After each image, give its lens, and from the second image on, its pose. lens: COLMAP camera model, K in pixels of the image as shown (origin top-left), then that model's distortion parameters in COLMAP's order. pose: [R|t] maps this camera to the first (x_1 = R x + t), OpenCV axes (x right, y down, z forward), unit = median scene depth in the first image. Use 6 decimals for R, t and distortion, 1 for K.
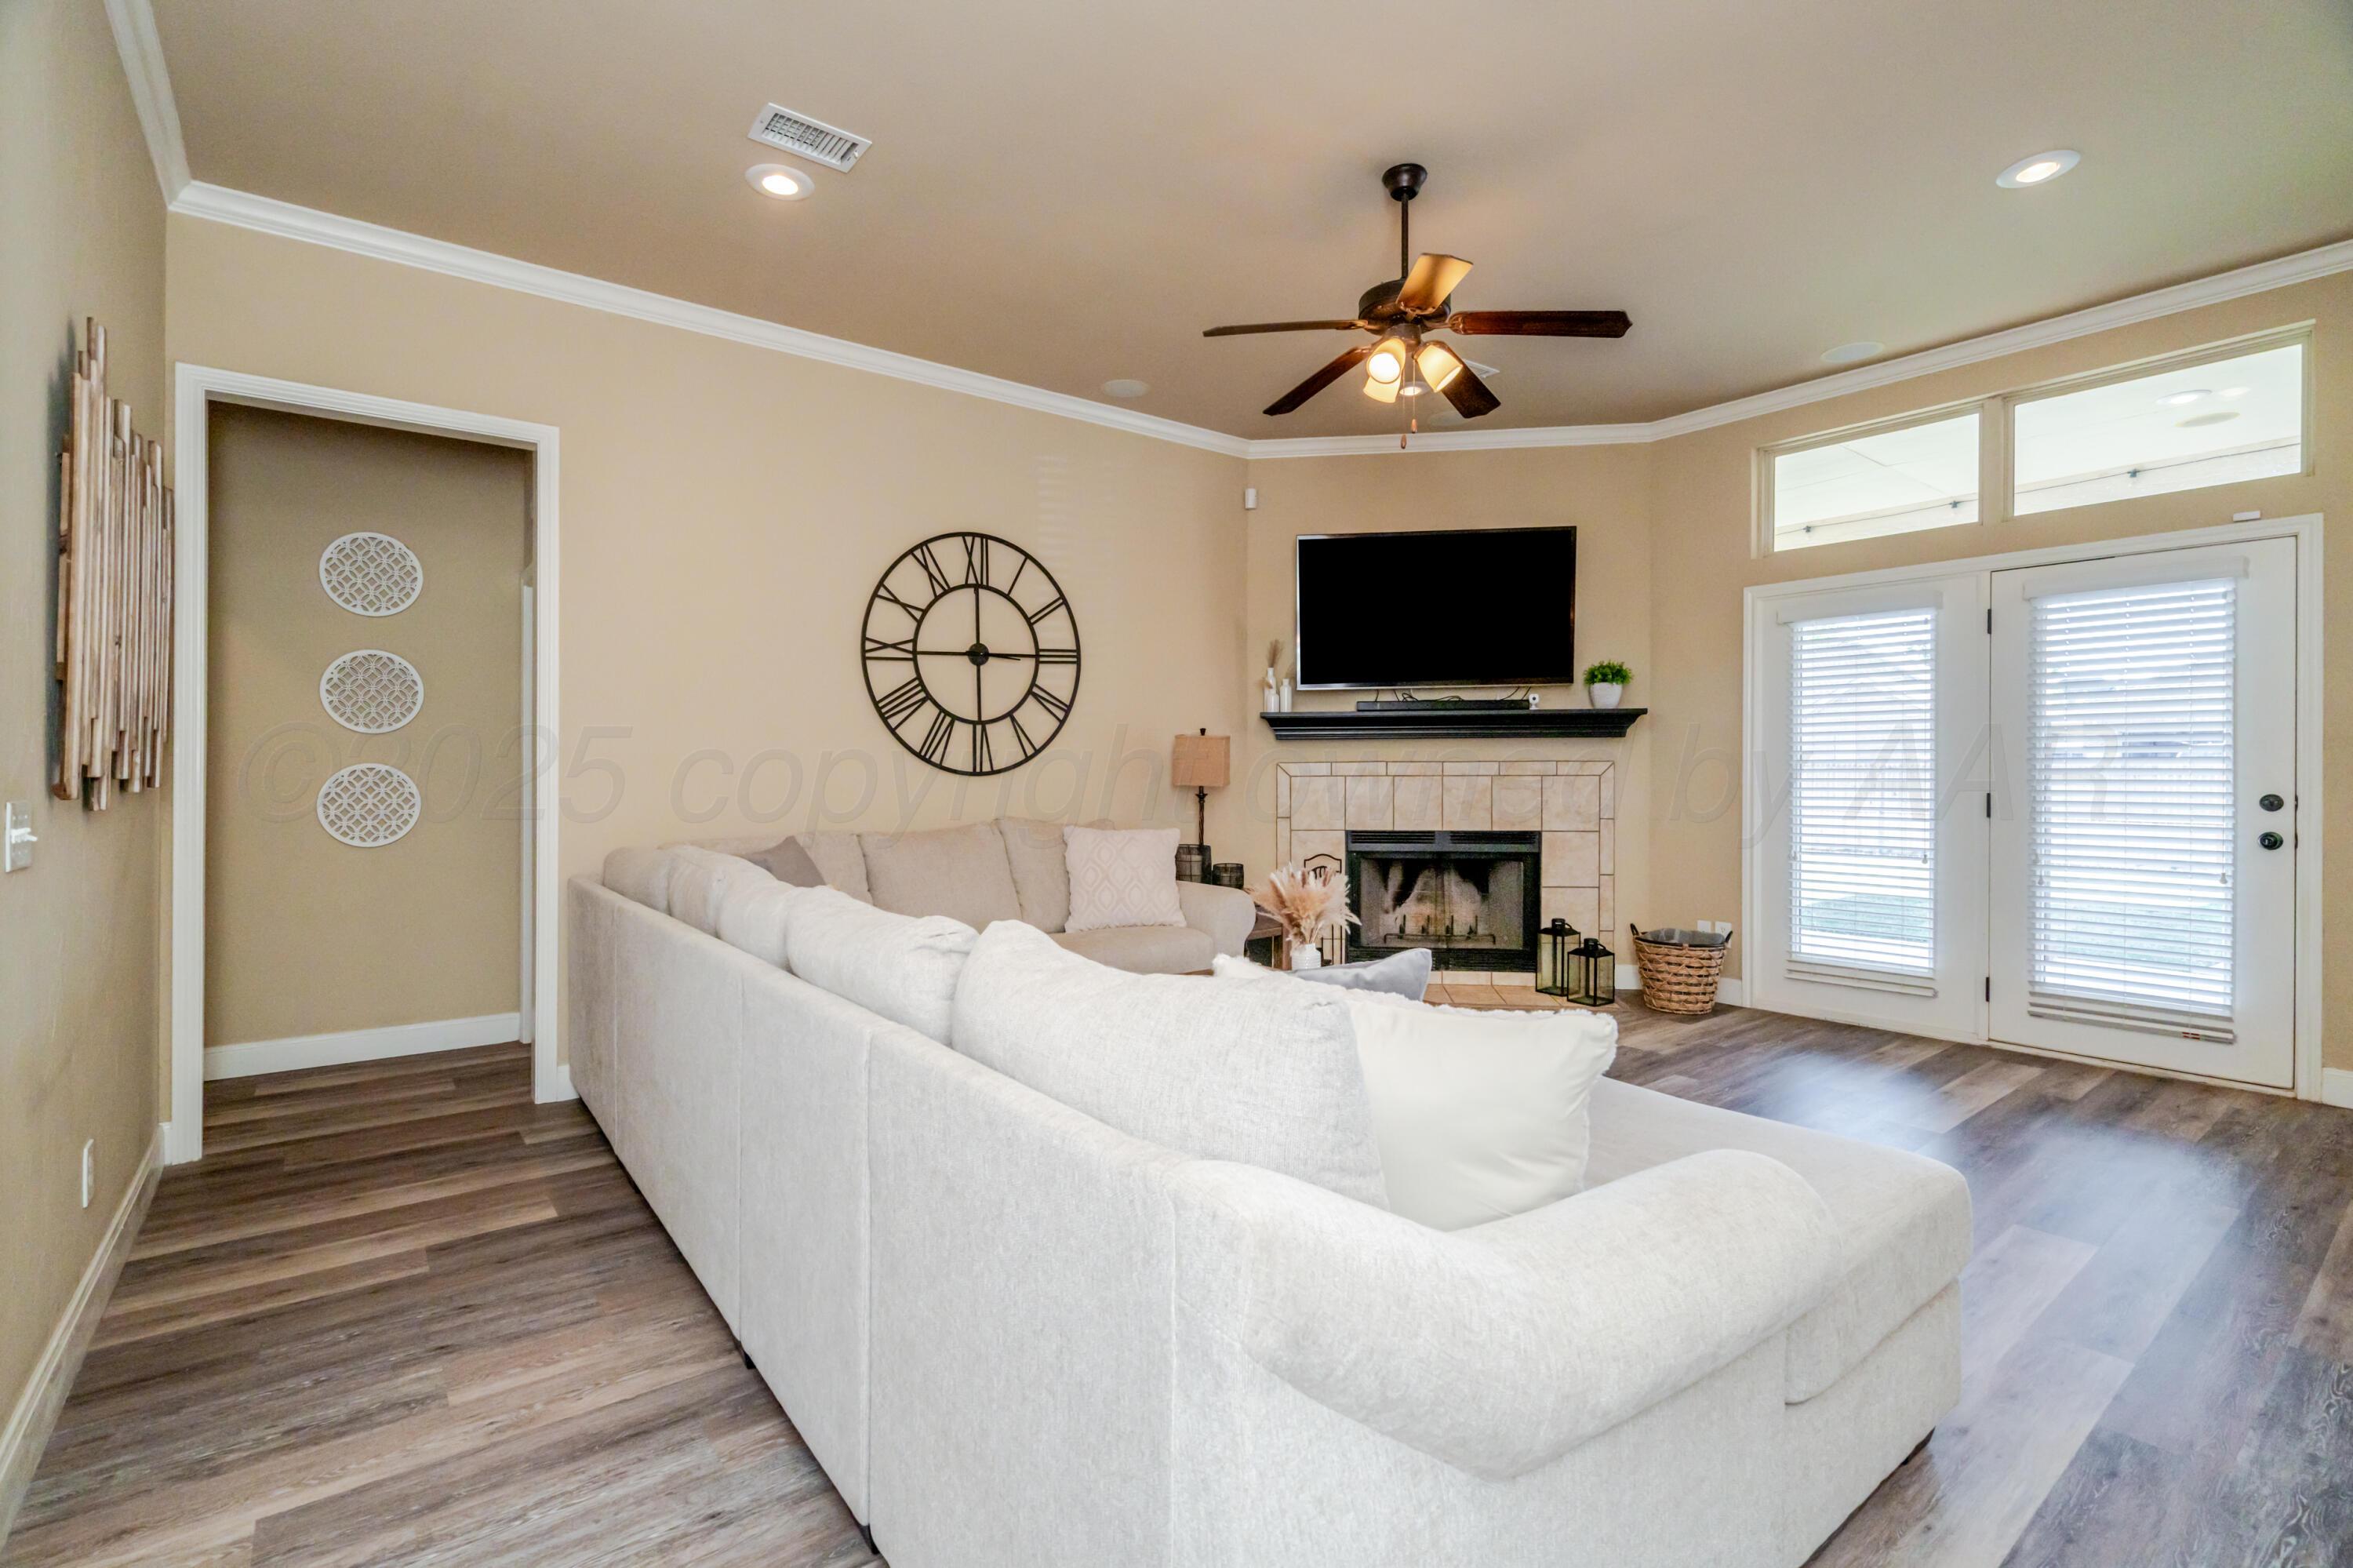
lens RADIAL K [[1071.6, 0, 1175.7], [0, 1071.6, 765.0], [0, 0, 1]] dist [-0.000234, -0.000333]
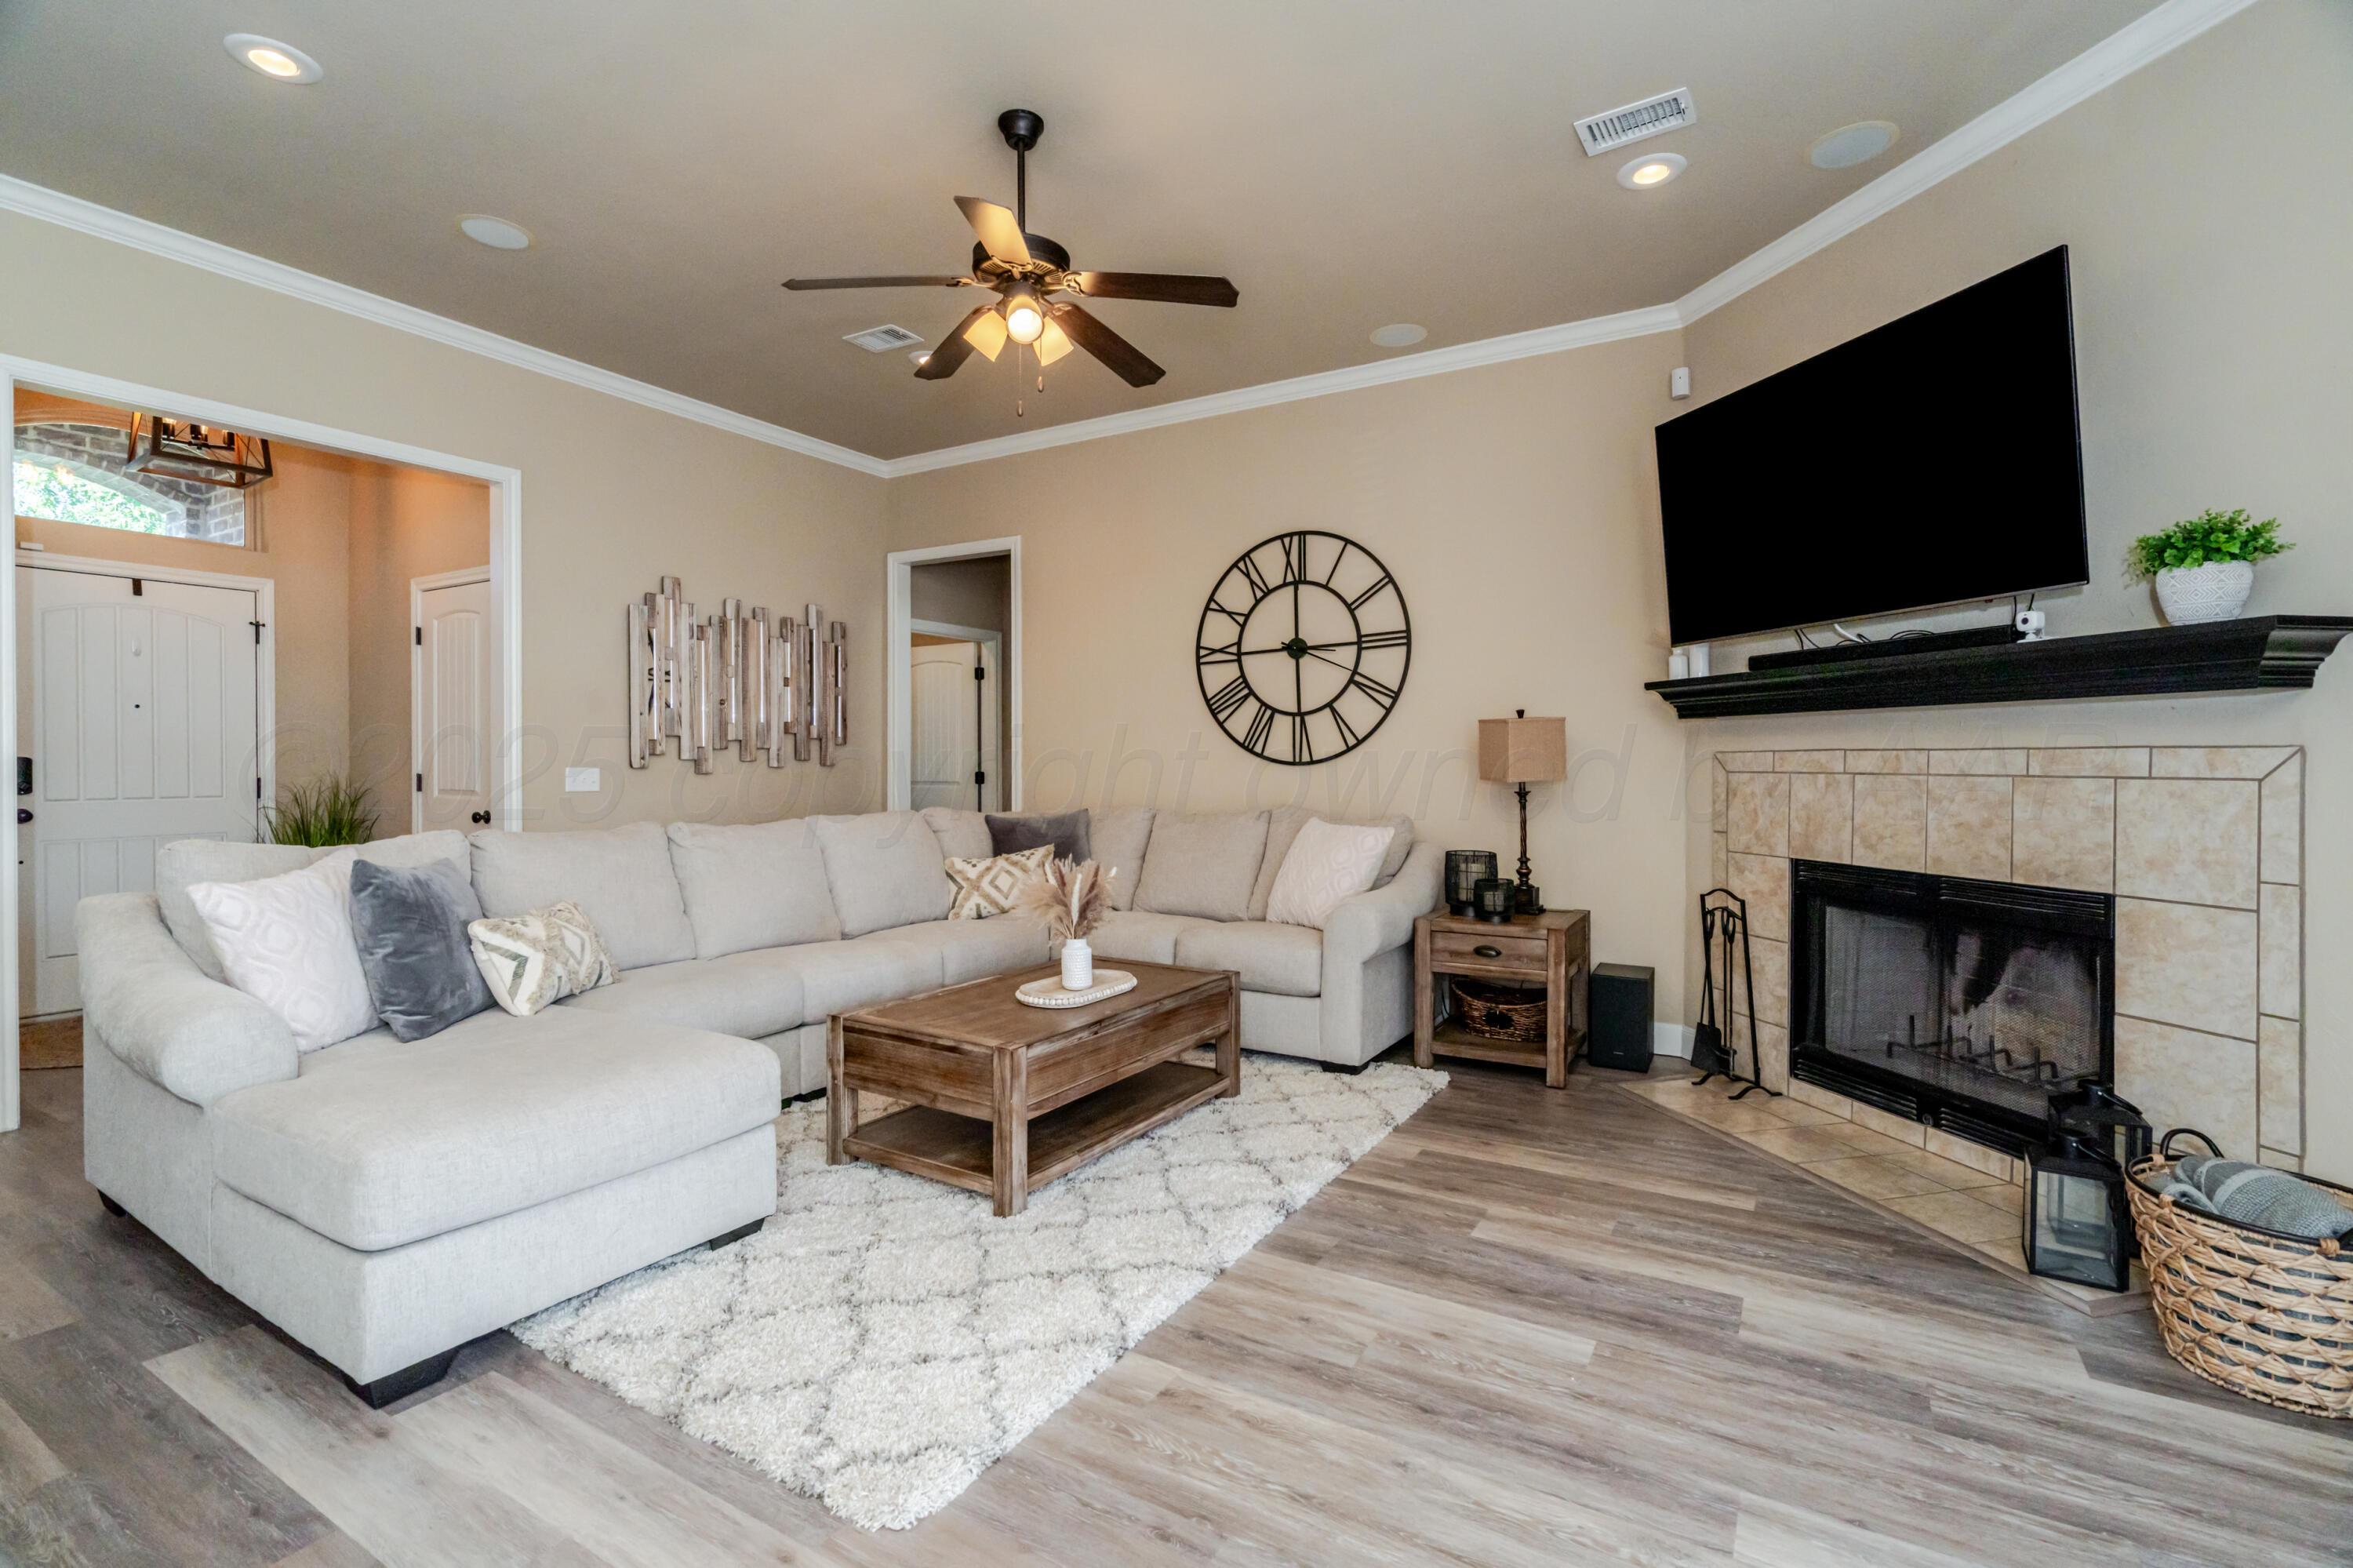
lens RADIAL K [[1071.6, 0, 1182.6], [0, 1071.6, 771.0], [0, 0, 1]] dist [-0.000234, -0.000333]
pose [[0.353872, 0.013594, -0.935195, 0.737251], [-0.001364, 0.999901, 0.014018, 0.001132], [0.935293, -0.003685, 0.353855, 0.519957]]
